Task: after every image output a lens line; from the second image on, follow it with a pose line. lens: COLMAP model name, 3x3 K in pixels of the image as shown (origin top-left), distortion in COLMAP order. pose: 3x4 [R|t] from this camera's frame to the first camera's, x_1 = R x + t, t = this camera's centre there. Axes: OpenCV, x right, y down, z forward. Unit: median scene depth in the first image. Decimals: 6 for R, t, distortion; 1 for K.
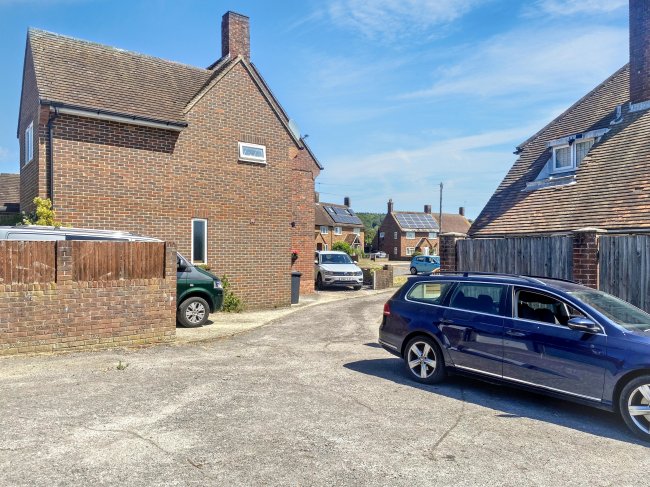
lens RADIAL K [[495.9, 0, 329.6], [0, 495.9, 244.8], [0, 0, 1]] dist [0.044081, -0.061883]
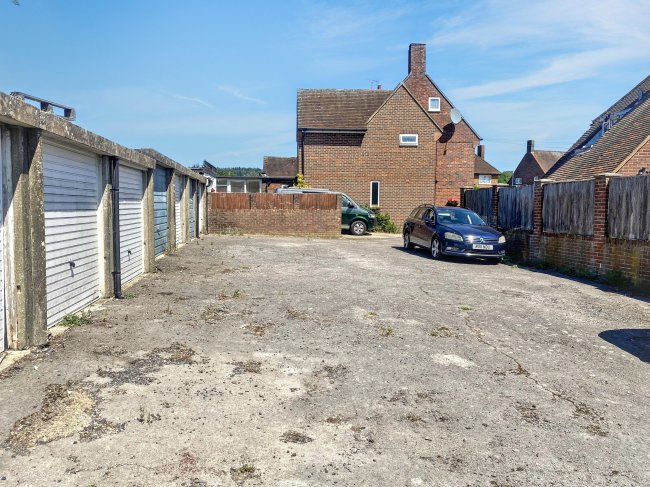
lens RADIAL K [[495.9, 0, 326.6], [0, 495.9, 250.0], [0, 0, 1]] dist [0.044081, -0.061883]
pose [[0.831537, 0.051150, -0.553109, 0.935439], [0.004534, 0.995093, 0.098840, 0.028075], [0.555451, -0.084696, 0.827225, -0.954121]]
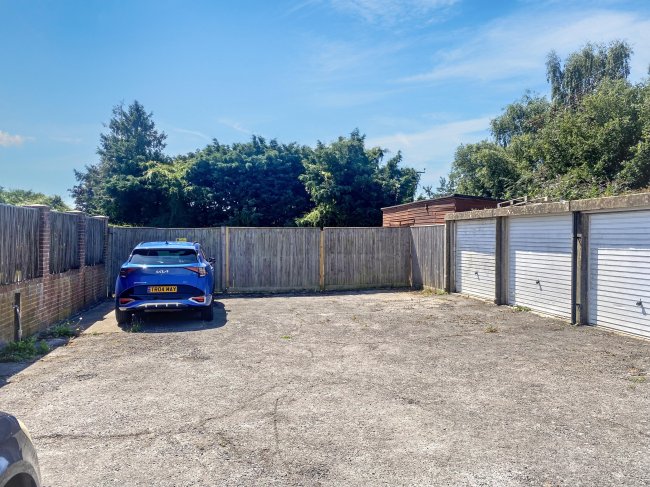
lens RADIAL K [[495.9, 0, 324.7], [0, 495.9, 238.7], [0, 0, 1]] dist [0.044081, -0.061883]
pose [[-0.863453, -0.012084, 0.504285, 0.128971], [-0.018701, 0.999793, -0.008063, 0.029624], [-0.504083, -0.016392, -0.863500, 0.654563]]
